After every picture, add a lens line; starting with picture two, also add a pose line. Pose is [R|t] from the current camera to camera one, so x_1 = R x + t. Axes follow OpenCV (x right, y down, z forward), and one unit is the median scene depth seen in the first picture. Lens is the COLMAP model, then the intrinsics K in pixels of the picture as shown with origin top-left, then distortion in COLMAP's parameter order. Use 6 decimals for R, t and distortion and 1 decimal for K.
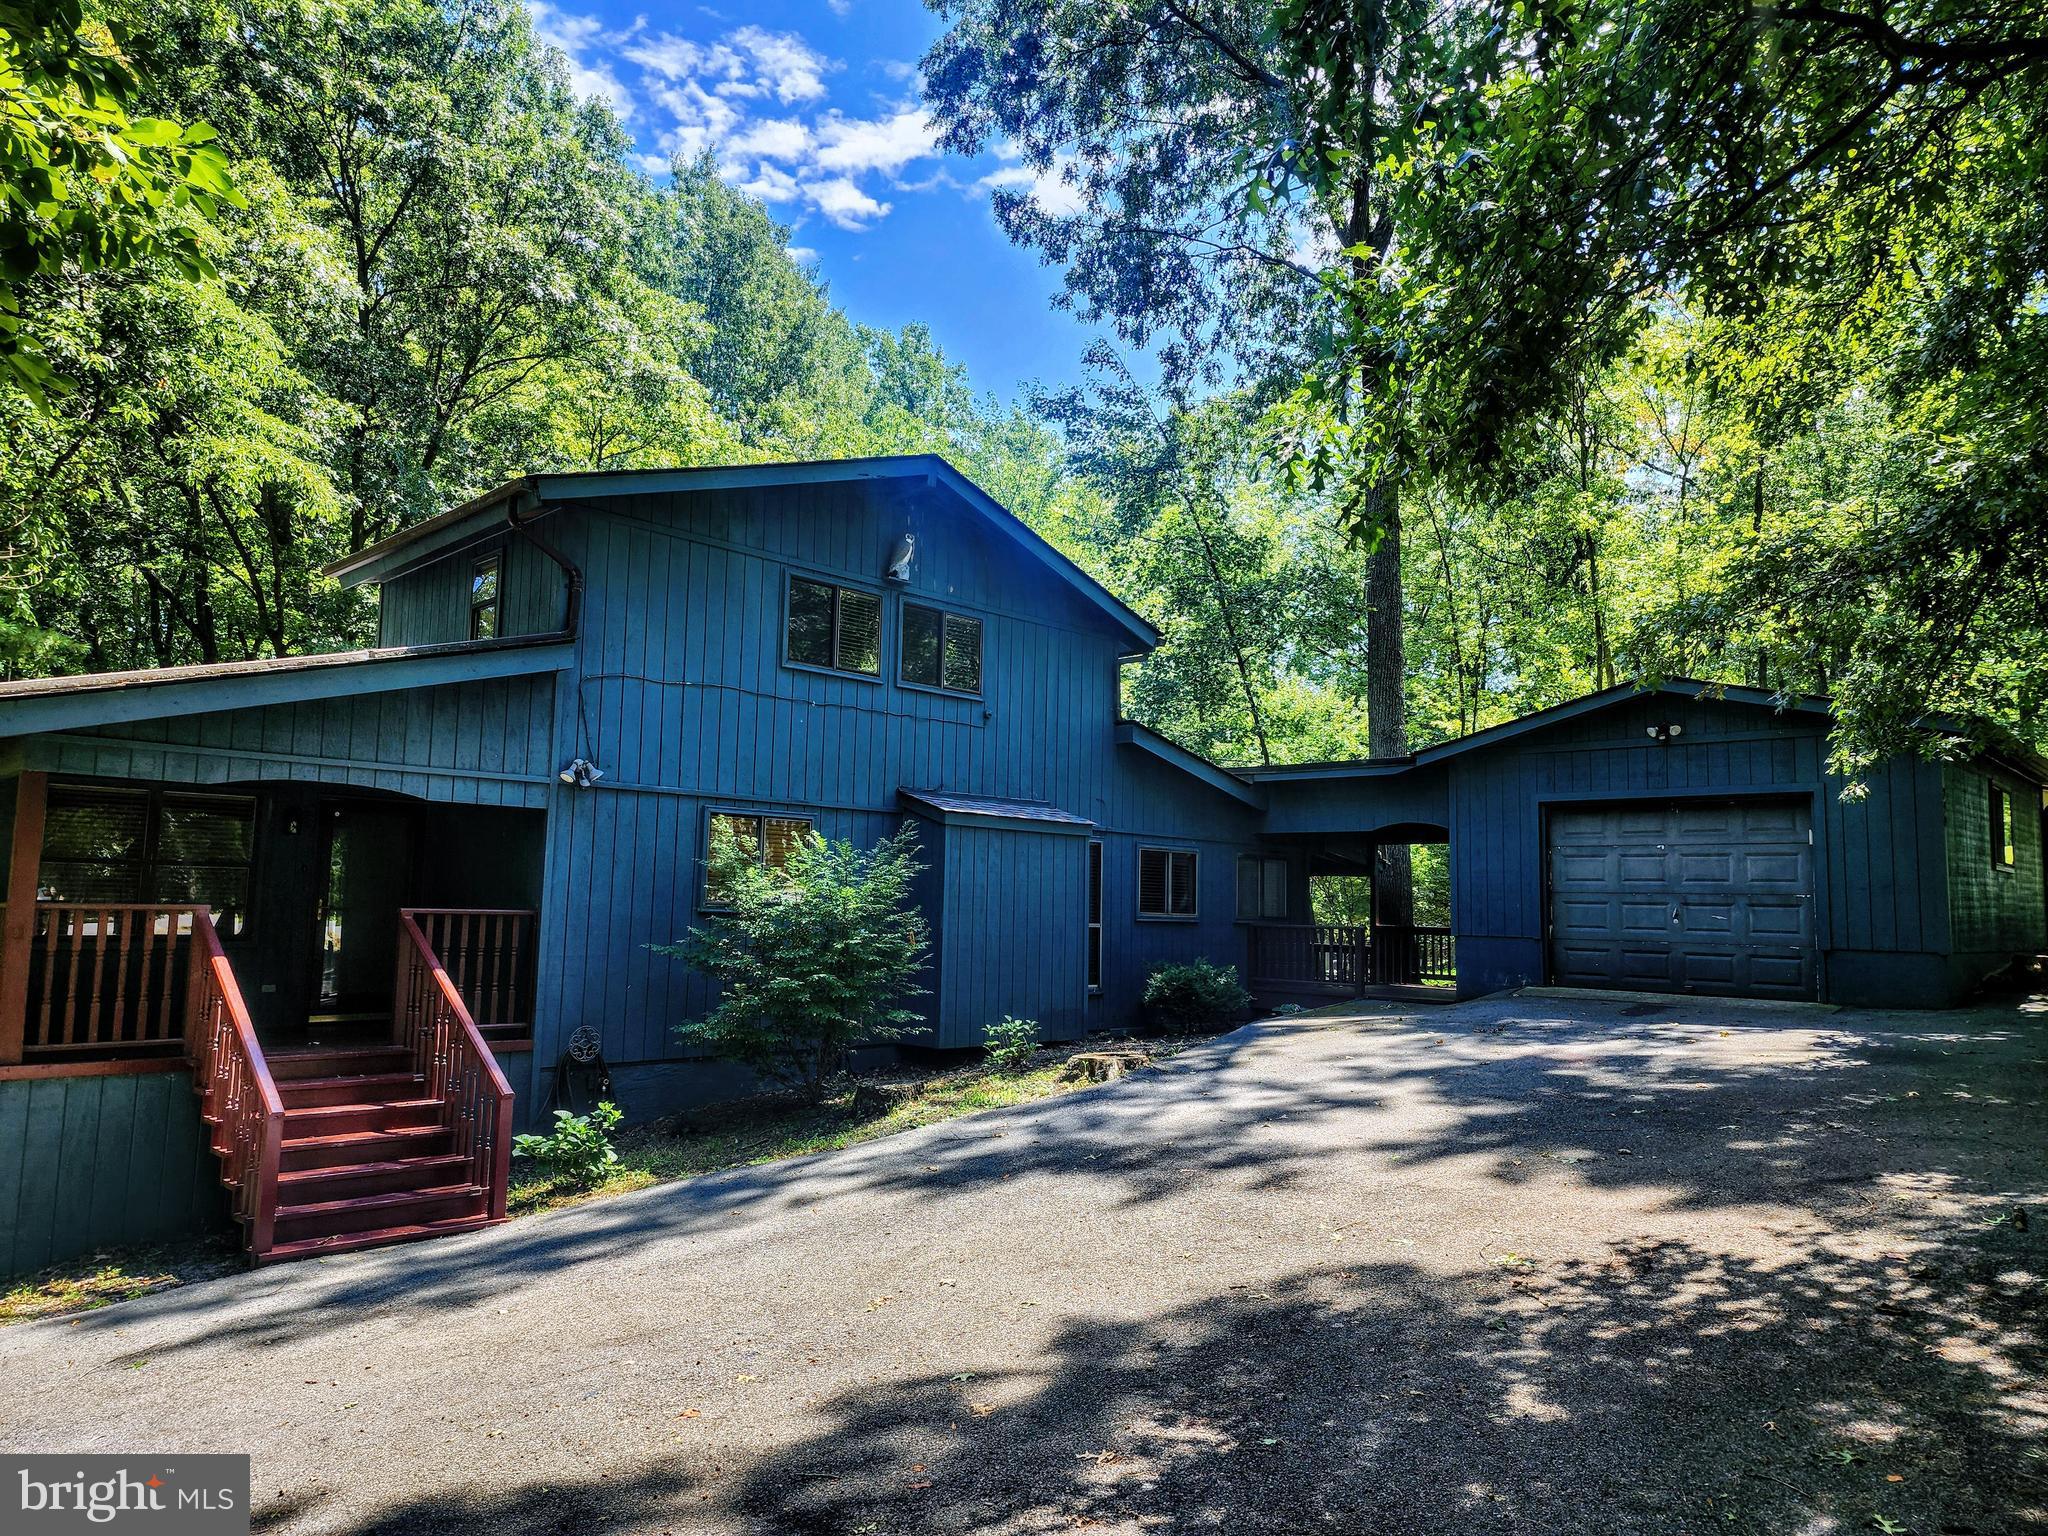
lens RADIAL K [[1350.8, 0, 1008.3], [0, 1350.8, 768.8], [0, 0, 1]] dist [0.076600, -0.064359]
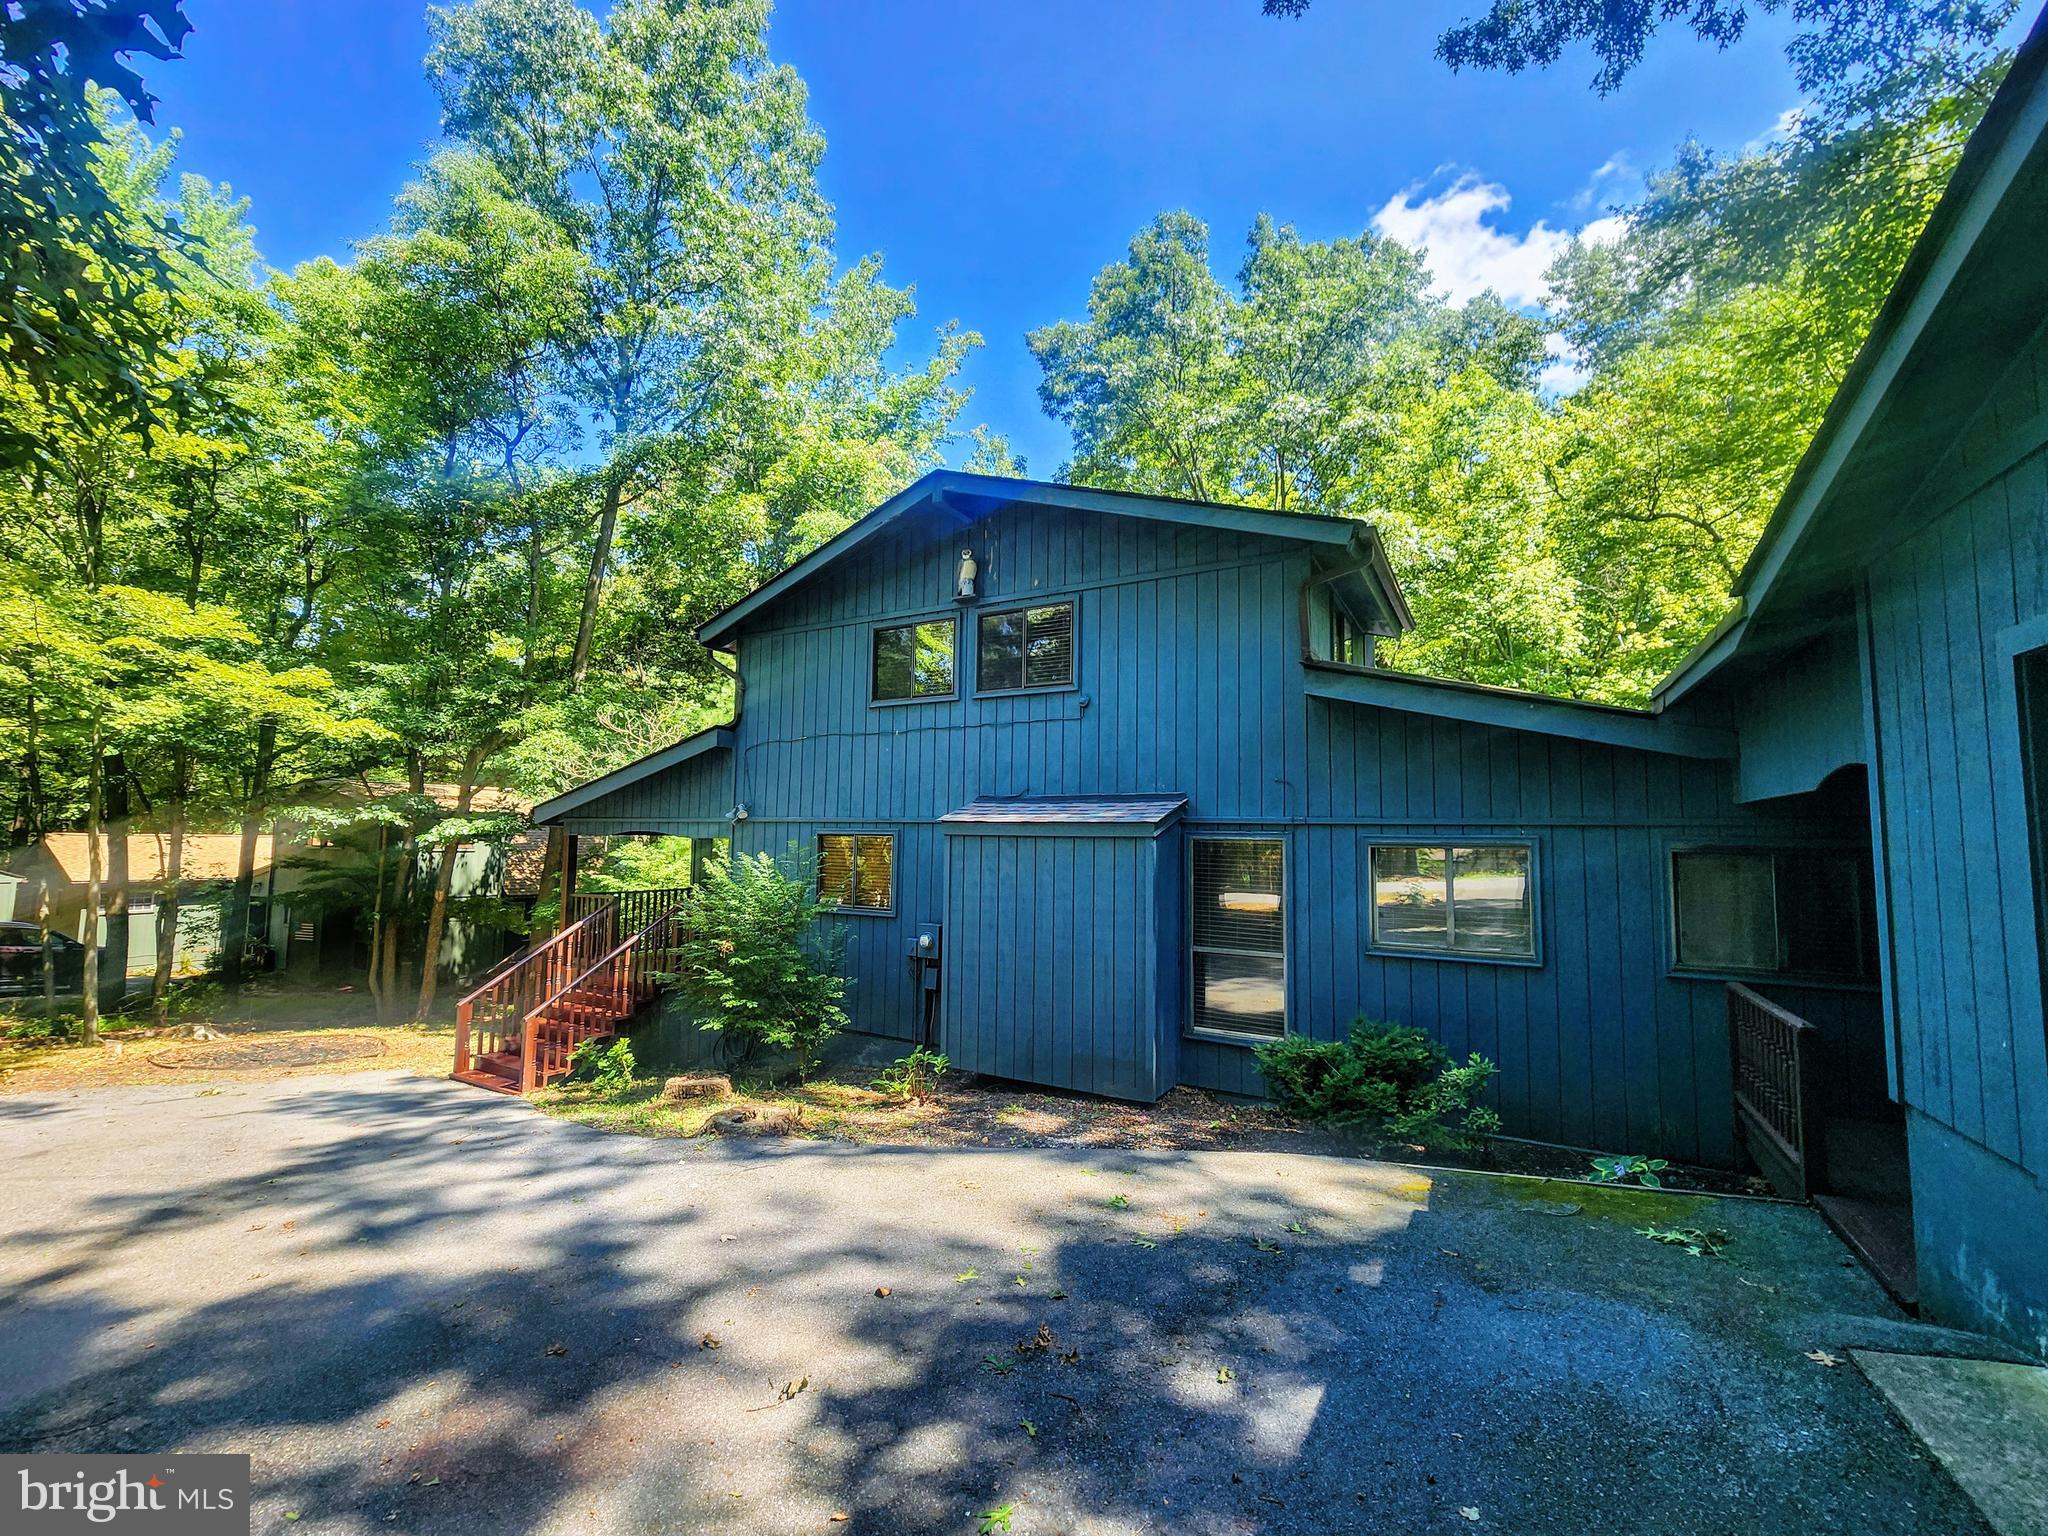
lens RADIAL K [[837.2, 0, 1024.0], [0, 837.2, 768.0], [0, 0, 1]] dist [-0.005717, 0.000363]
pose [[0.266985, -0.100654, -0.958430, 0.624655], [0.095150, 0.992424, -0.077718, 0.052021], [0.958992, -0.070445, 0.274540, 1.008215]]
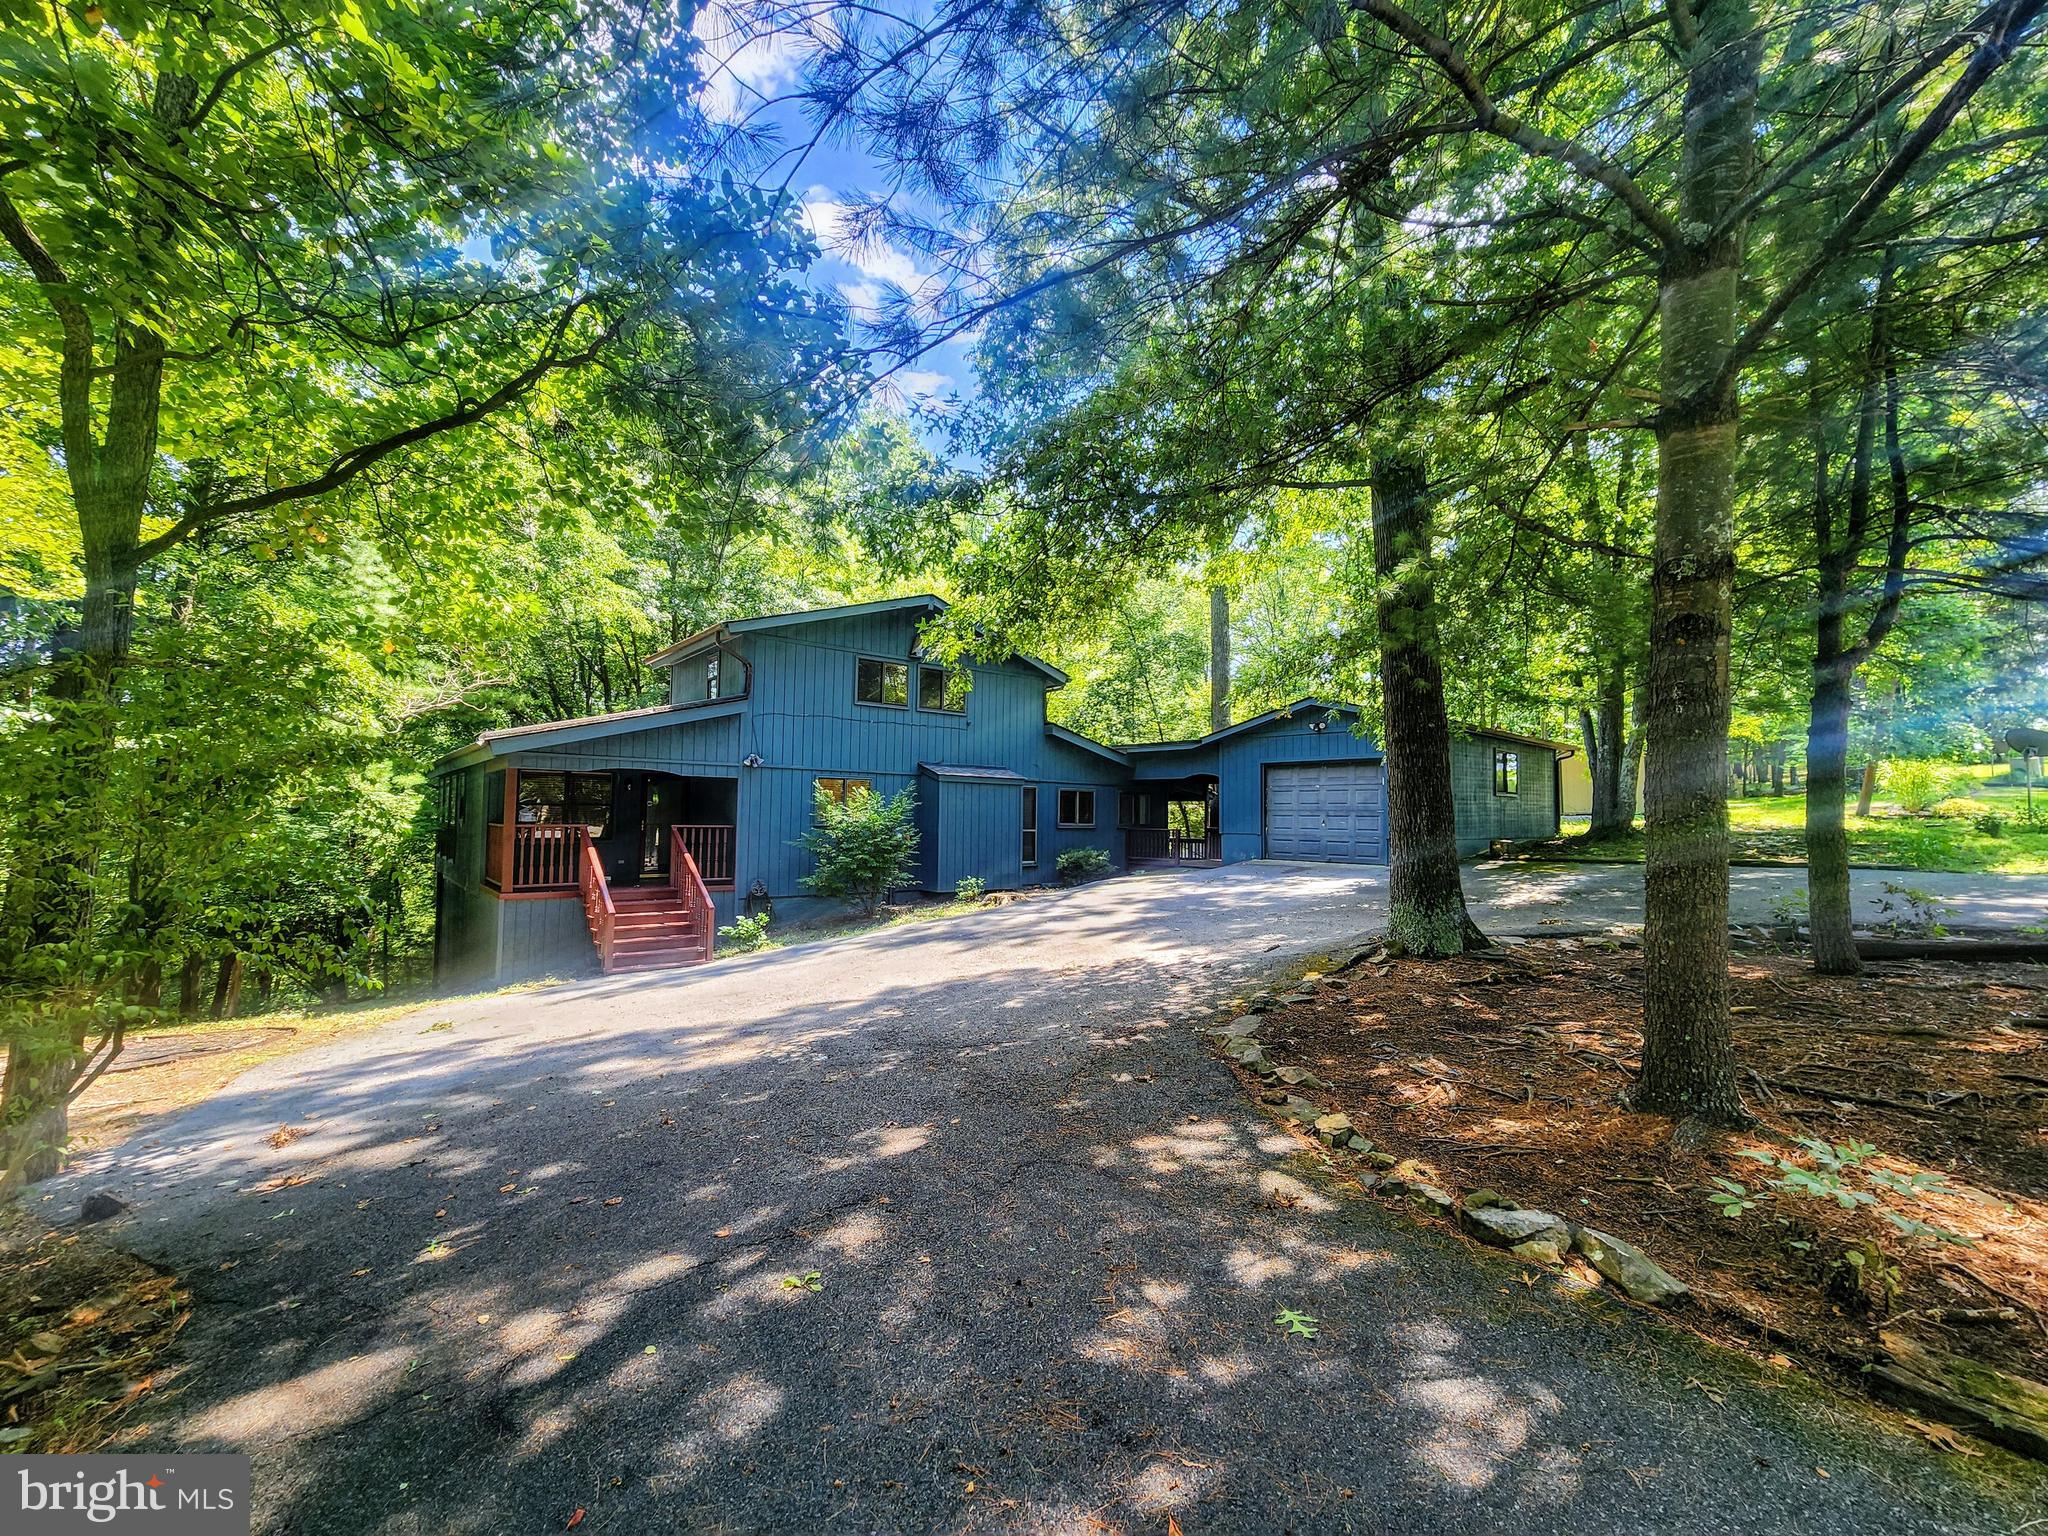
lens RADIAL K [[837.2, 0, 1024.0], [0, 837.2, 768.0], [0, 0, 1]] dist [-0.005717, 0.000363]
pose [[0.996269, -0.014607, -0.085054, 0.205518], [0.018319, 0.998906, 0.043029, -0.032415], [0.084332, -0.044427, 0.995447, -0.246708]]
